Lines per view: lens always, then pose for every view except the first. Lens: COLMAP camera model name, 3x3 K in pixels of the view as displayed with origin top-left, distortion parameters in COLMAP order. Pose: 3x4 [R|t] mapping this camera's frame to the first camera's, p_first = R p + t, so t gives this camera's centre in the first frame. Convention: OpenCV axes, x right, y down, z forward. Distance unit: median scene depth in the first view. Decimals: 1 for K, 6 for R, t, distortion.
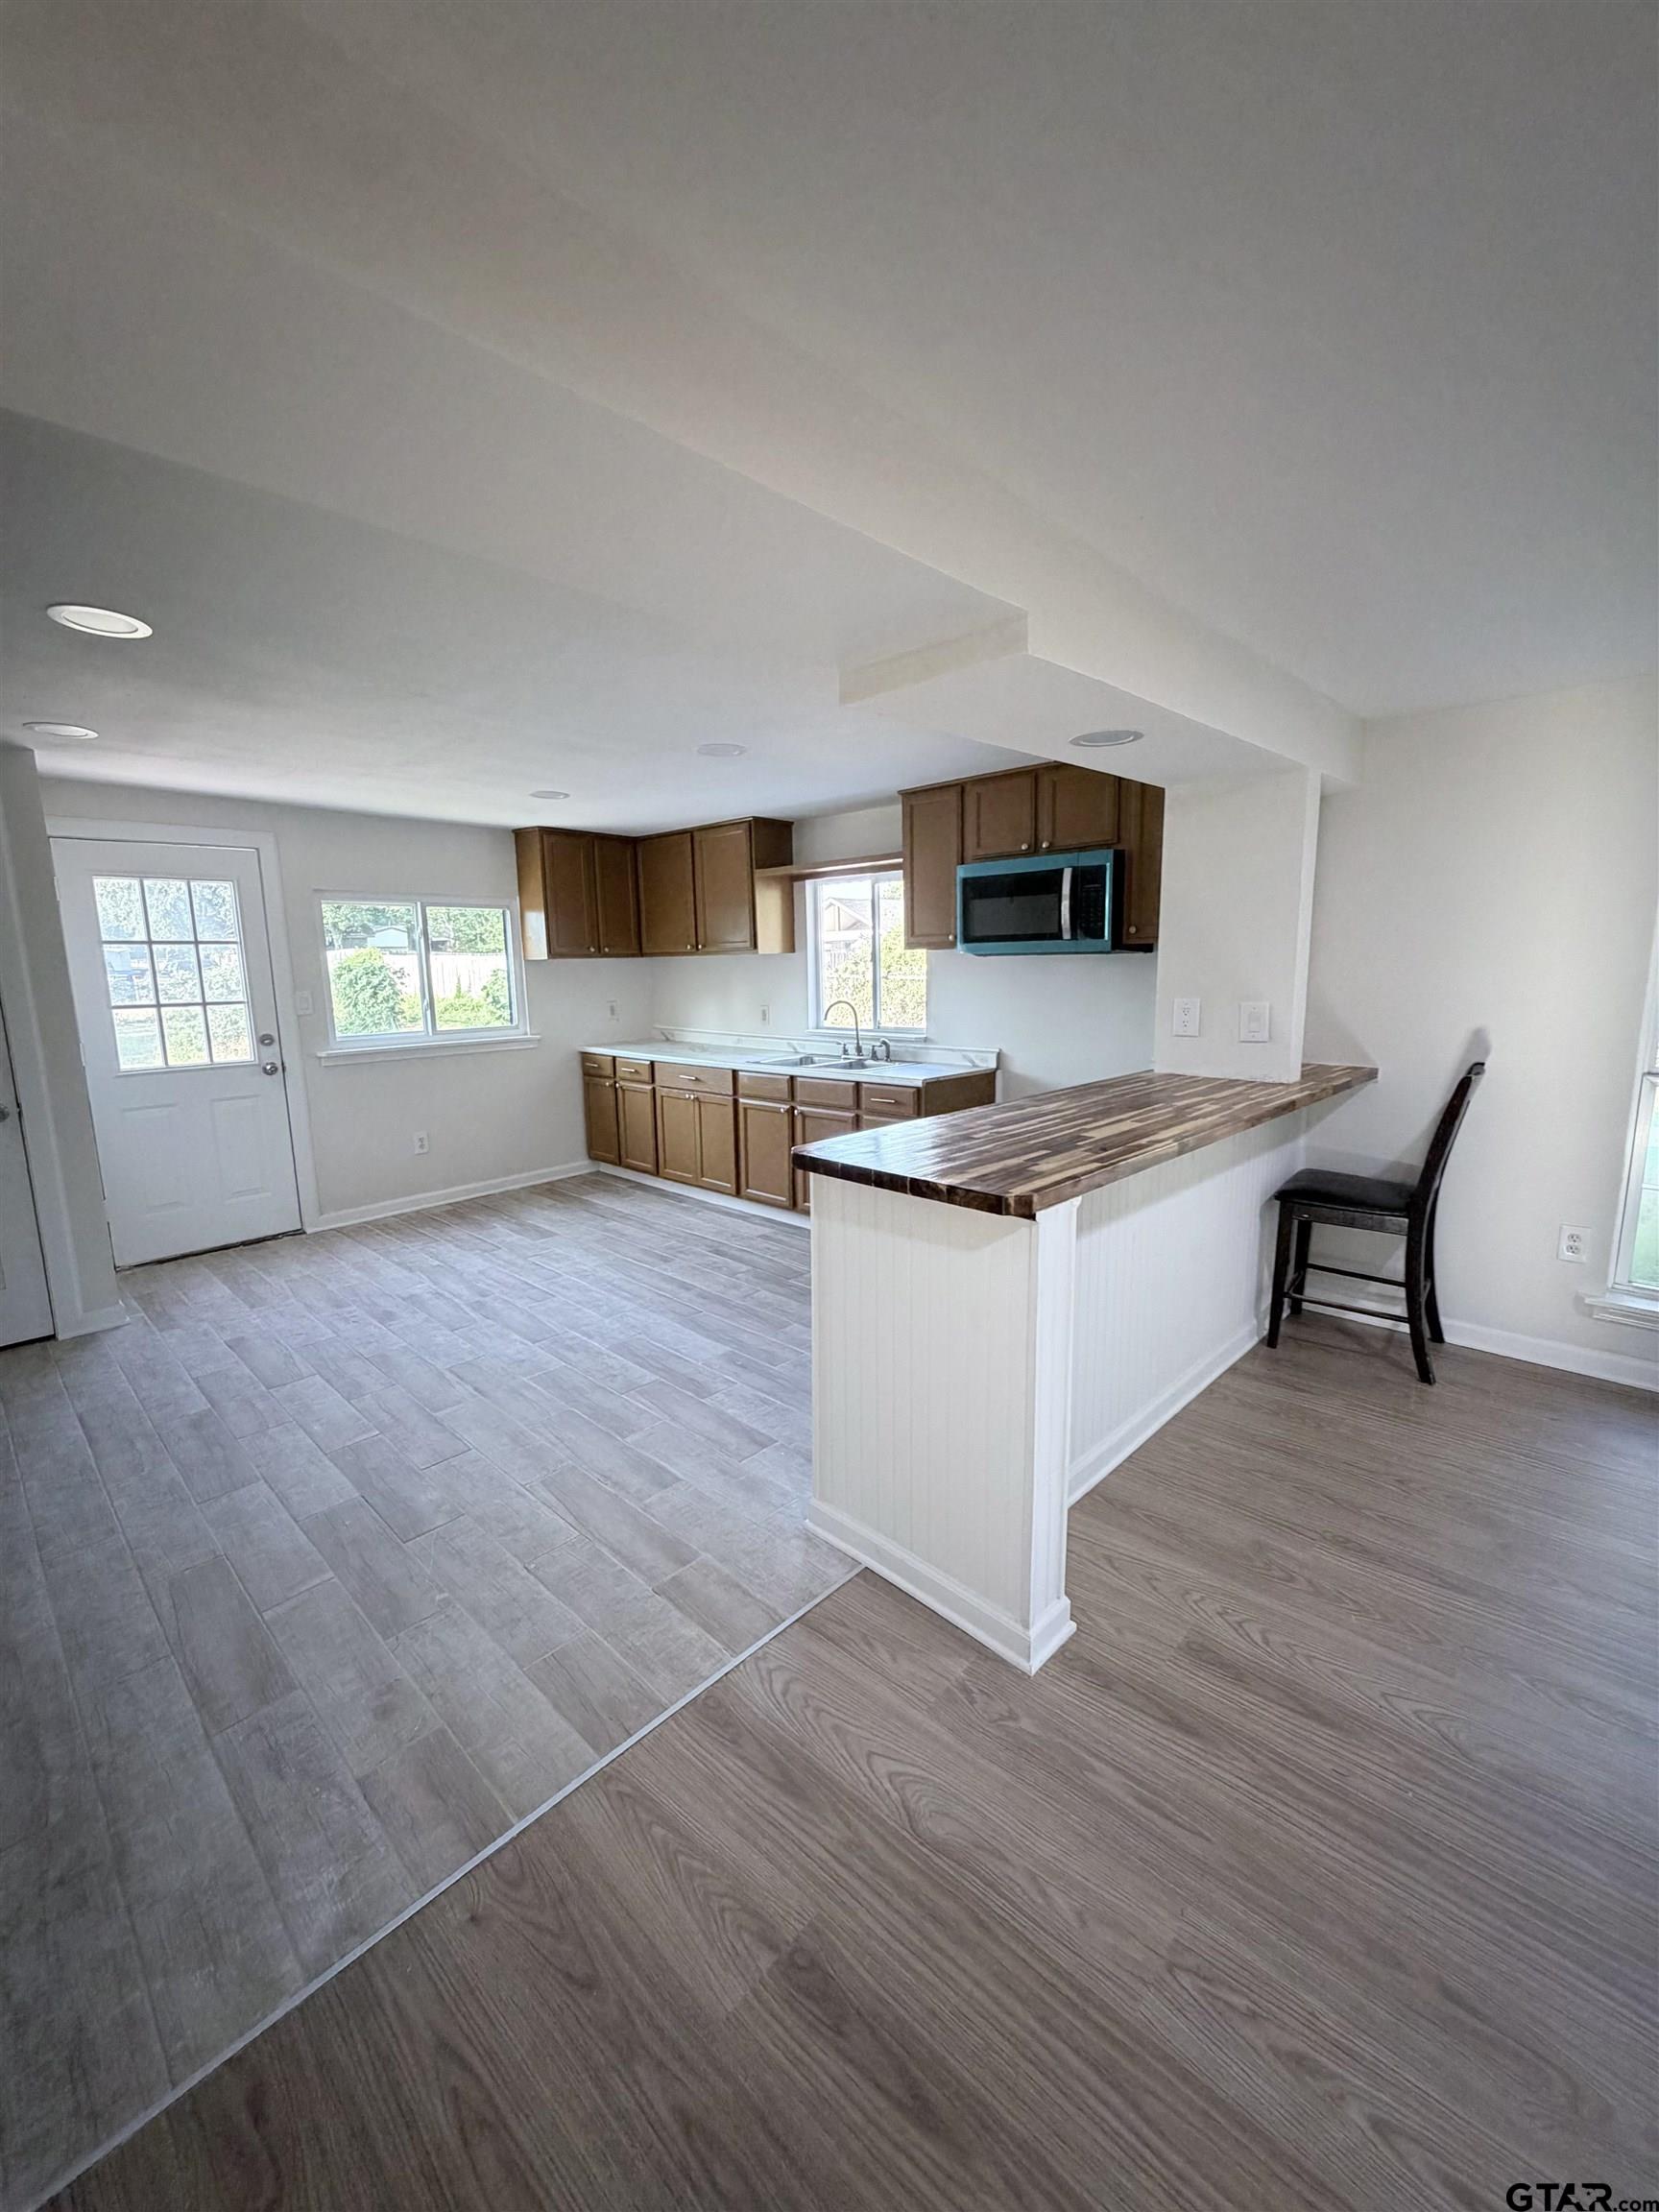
lens RADIAL K [[885.1, 0, 828.3], [0, 885.1, 1096.4], [0, 0, 1]] dist [0.005859, -0.002266]
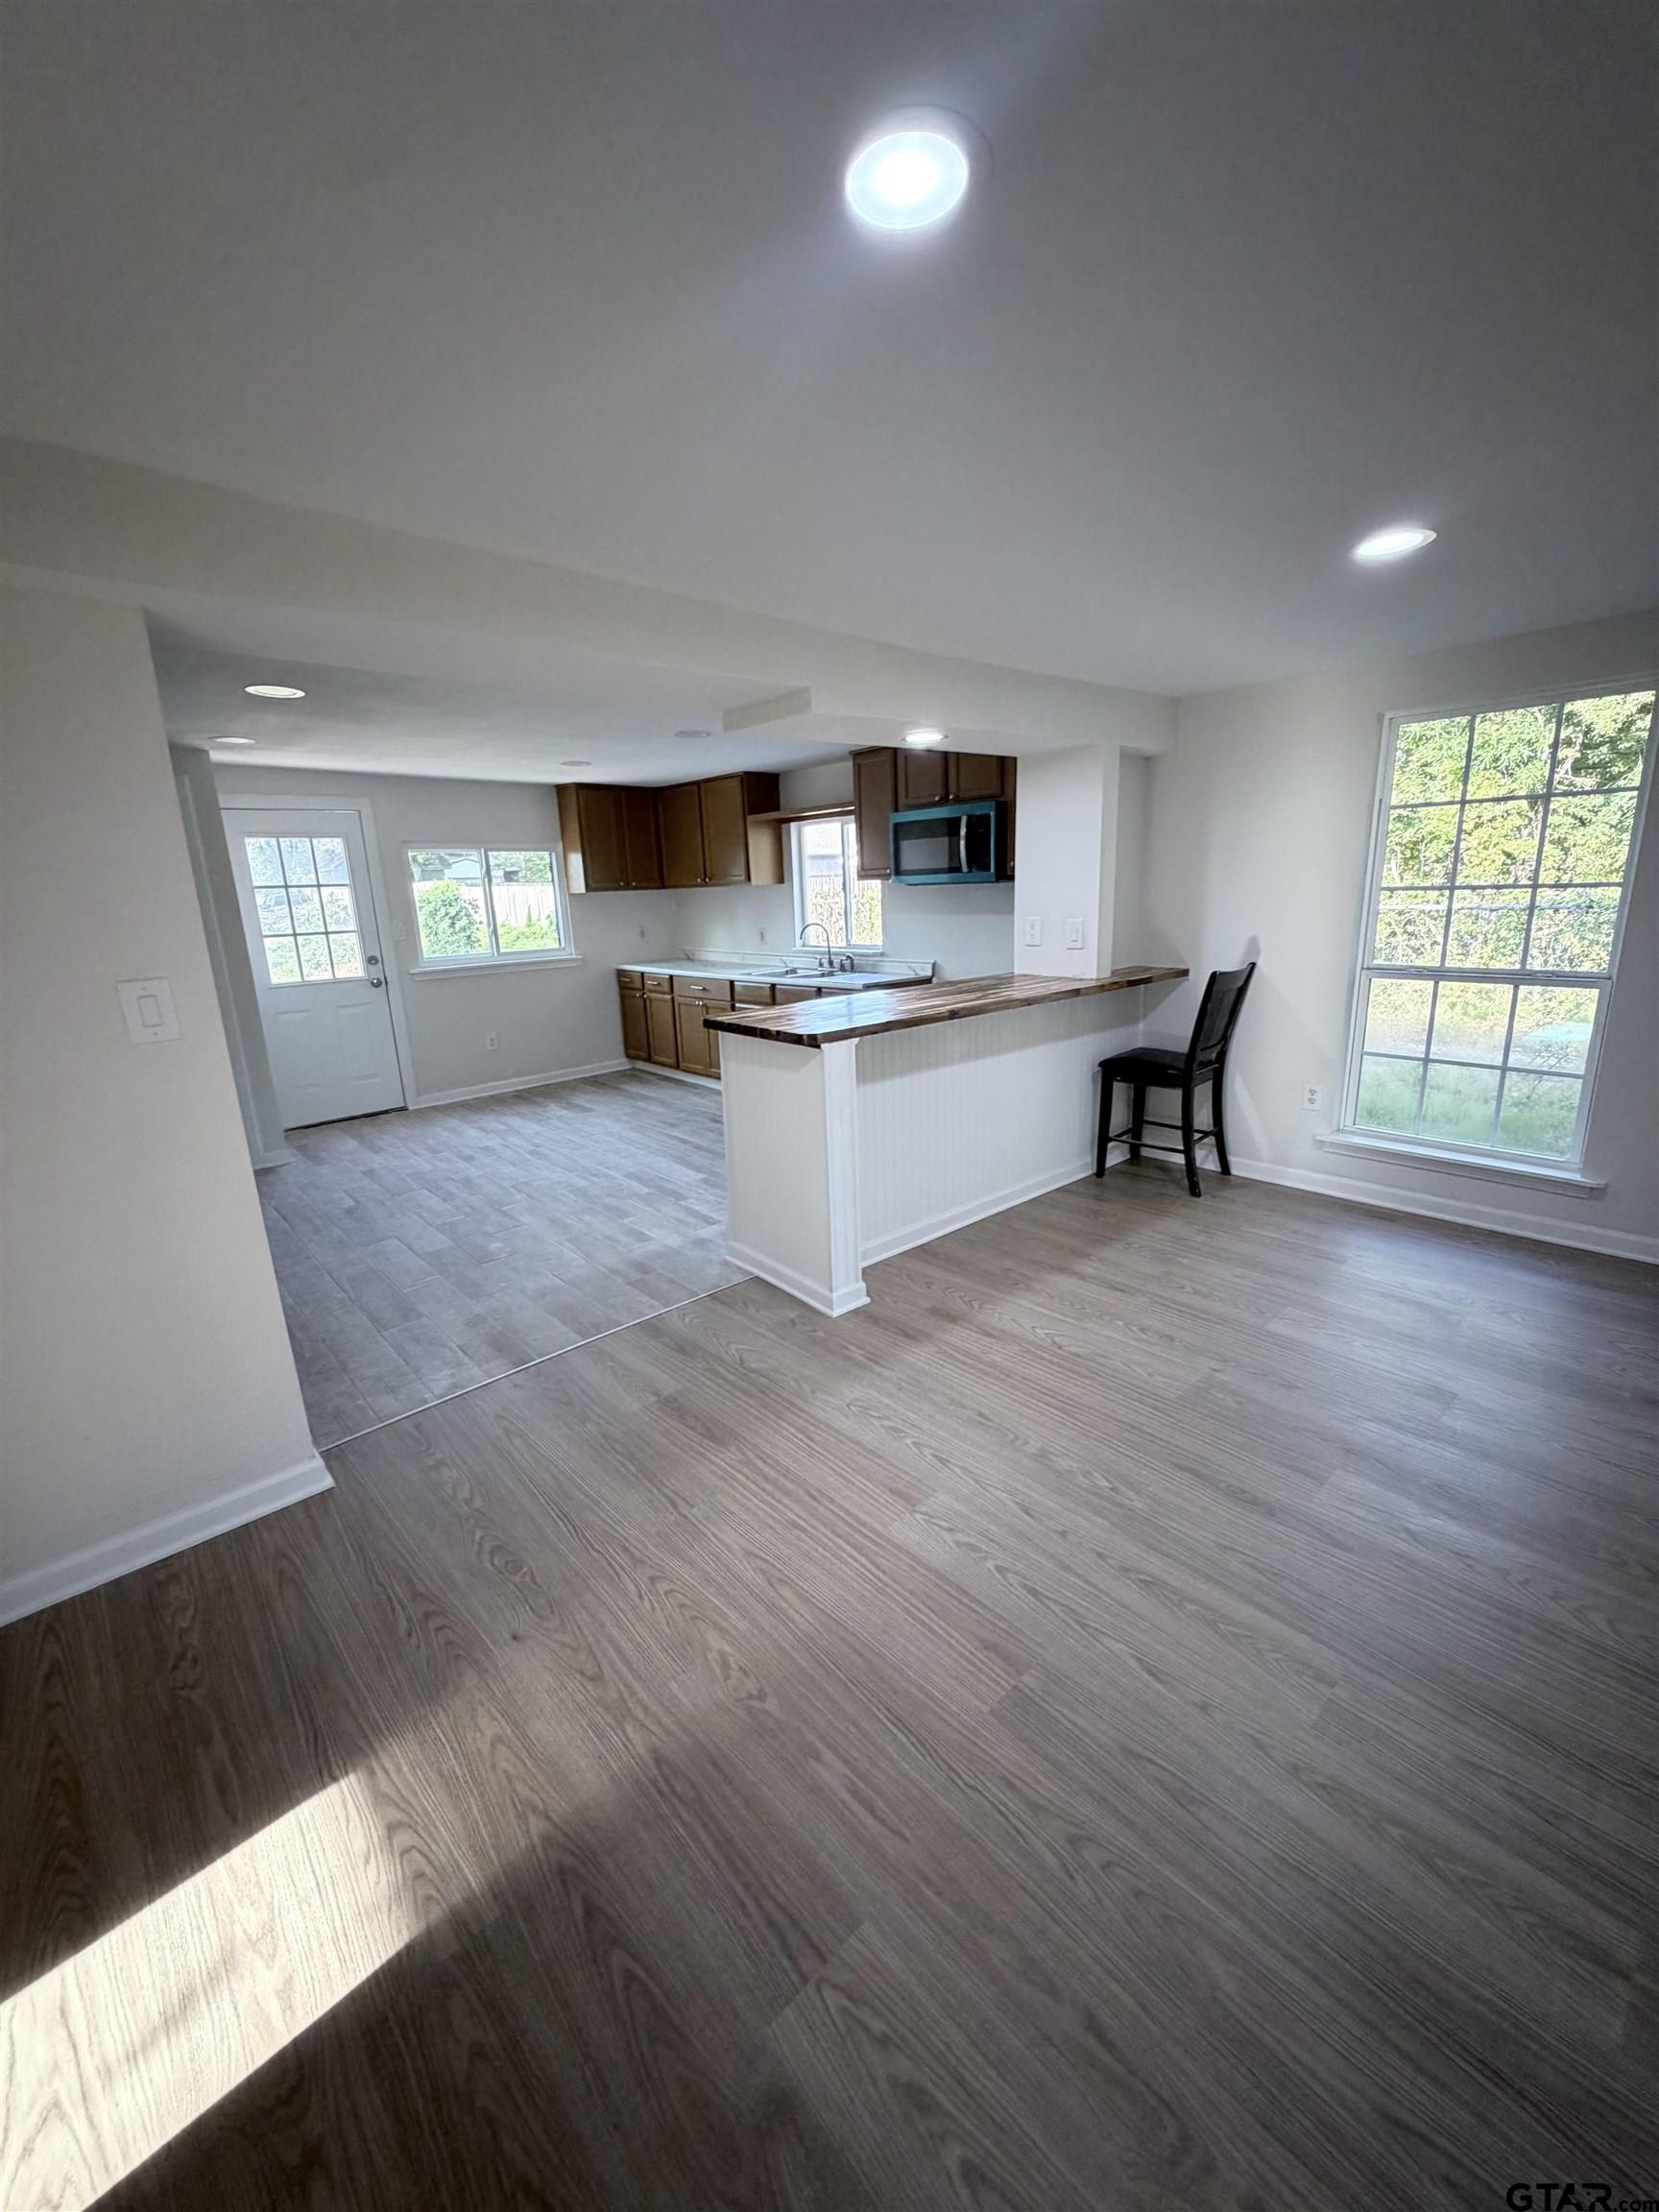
lens RADIAL K [[885.1, 0, 828.0], [0, 885.1, 1096.8], [0, 0, 1]] dist [0.005859, -0.002266]
pose [[0.996902, -0.000477, -0.078654, 0.165970], [0.007116, 0.996428, 0.084152, 0.037977], [0.078332, -0.084451, 0.993344, -0.315695]]
